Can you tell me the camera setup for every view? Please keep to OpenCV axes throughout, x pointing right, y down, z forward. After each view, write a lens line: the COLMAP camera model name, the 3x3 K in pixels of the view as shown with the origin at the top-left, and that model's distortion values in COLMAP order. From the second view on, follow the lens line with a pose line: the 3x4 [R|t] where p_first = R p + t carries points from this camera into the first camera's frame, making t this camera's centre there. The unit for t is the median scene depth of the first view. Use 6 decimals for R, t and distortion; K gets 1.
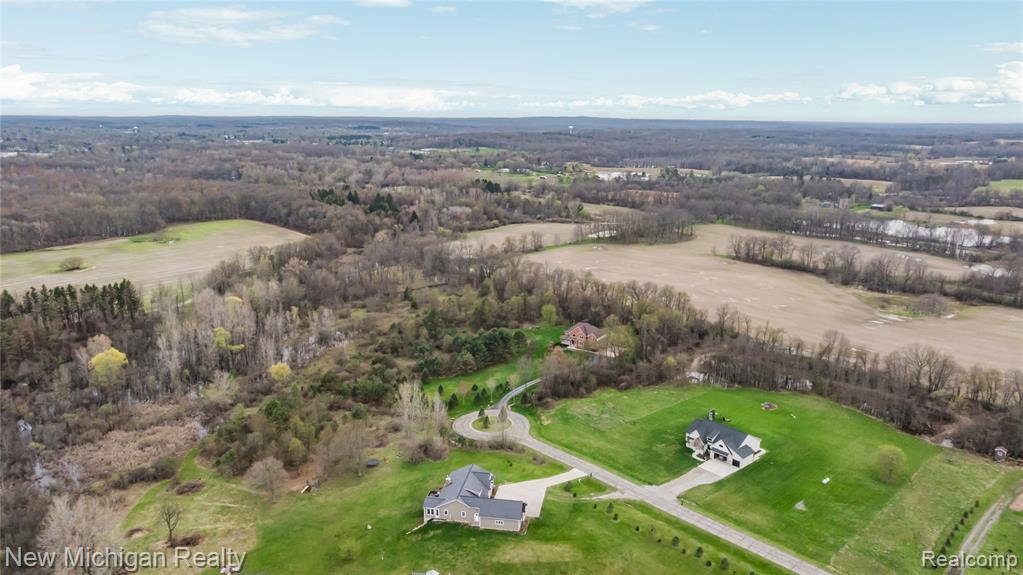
lens RADIAL K [[720.5, 0, 511.9], [0, 720.5, 289.9], [0, 0, 1]] dist [-0.013625, -0.008576]
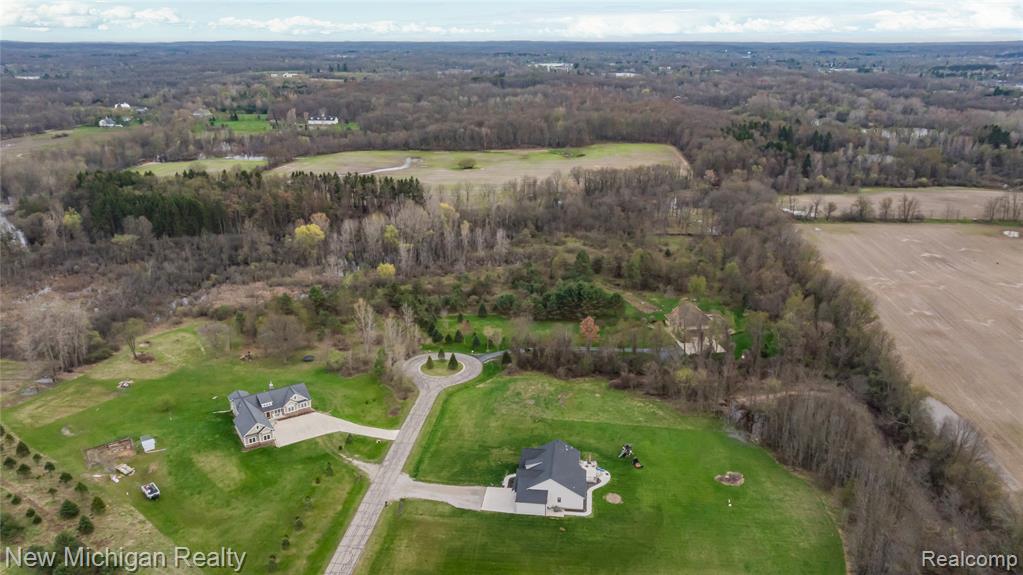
lens RADIAL K [[720.5, 0, 511.9], [0, 720.5, 284.7], [0, 0, 1]] dist [-0.013625, -0.008576]
pose [[0.670921, 0.235092, -0.703276, 0.577290], [-0.171455, 0.971895, 0.161319, -0.077943], [0.721435, 0.012348, 0.692373, 0.341104]]
